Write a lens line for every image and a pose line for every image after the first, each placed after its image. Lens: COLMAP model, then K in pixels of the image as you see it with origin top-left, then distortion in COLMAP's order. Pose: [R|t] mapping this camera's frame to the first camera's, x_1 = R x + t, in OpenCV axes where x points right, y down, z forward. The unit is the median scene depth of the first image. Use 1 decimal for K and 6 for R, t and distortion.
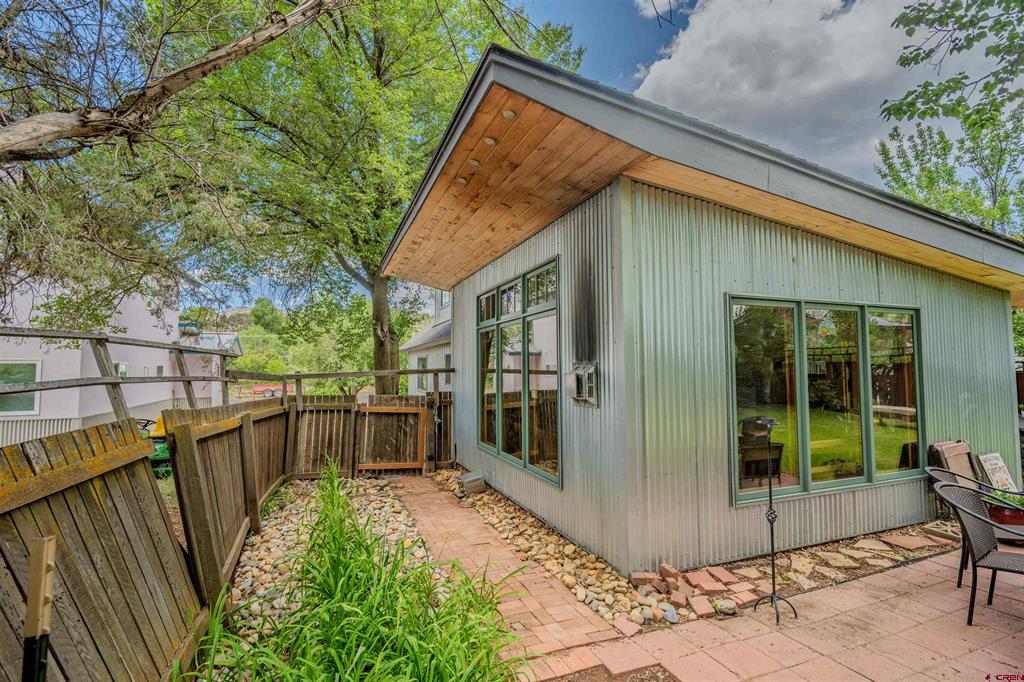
lens RADIAL K [[478.3, 0, 516.0], [0, 478.3, 345.5], [0, 0, 1]] dist [-0.000524, -0.000314]
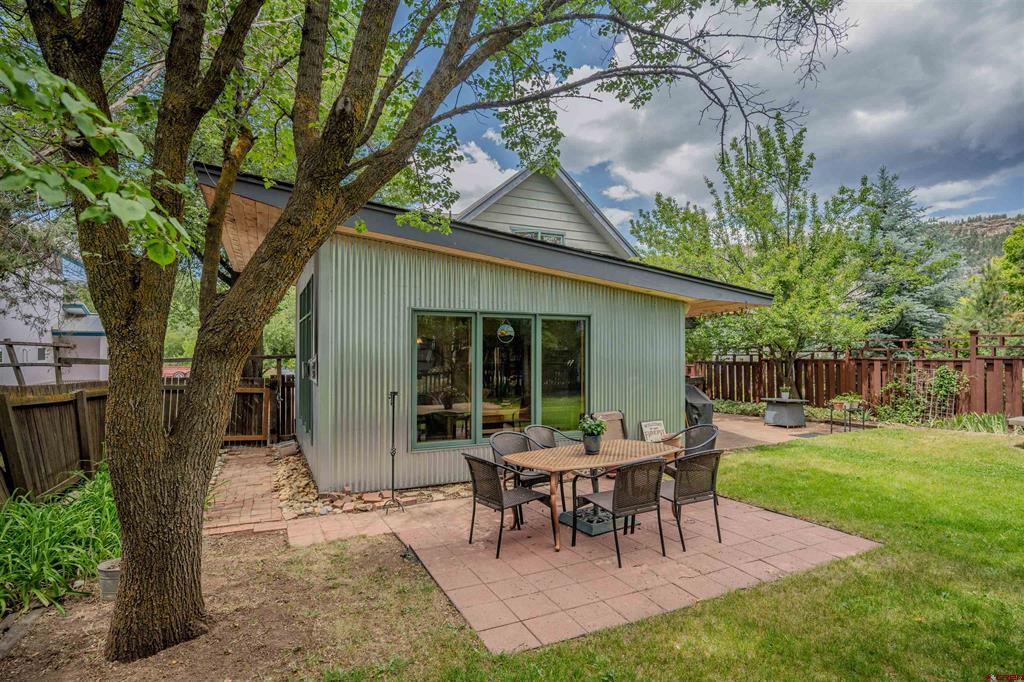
lens RADIAL K [[528.7, 0, 513.6], [0, 528.7, 347.4], [0, 0, 1]] dist [0.006480, -0.002184]
pose [[0.998028, 0.006914, 0.062385, 0.510090], [-0.009562, 0.999062, 0.042243, -0.046687], [-0.062035, -0.042756, 0.997158, -0.491797]]
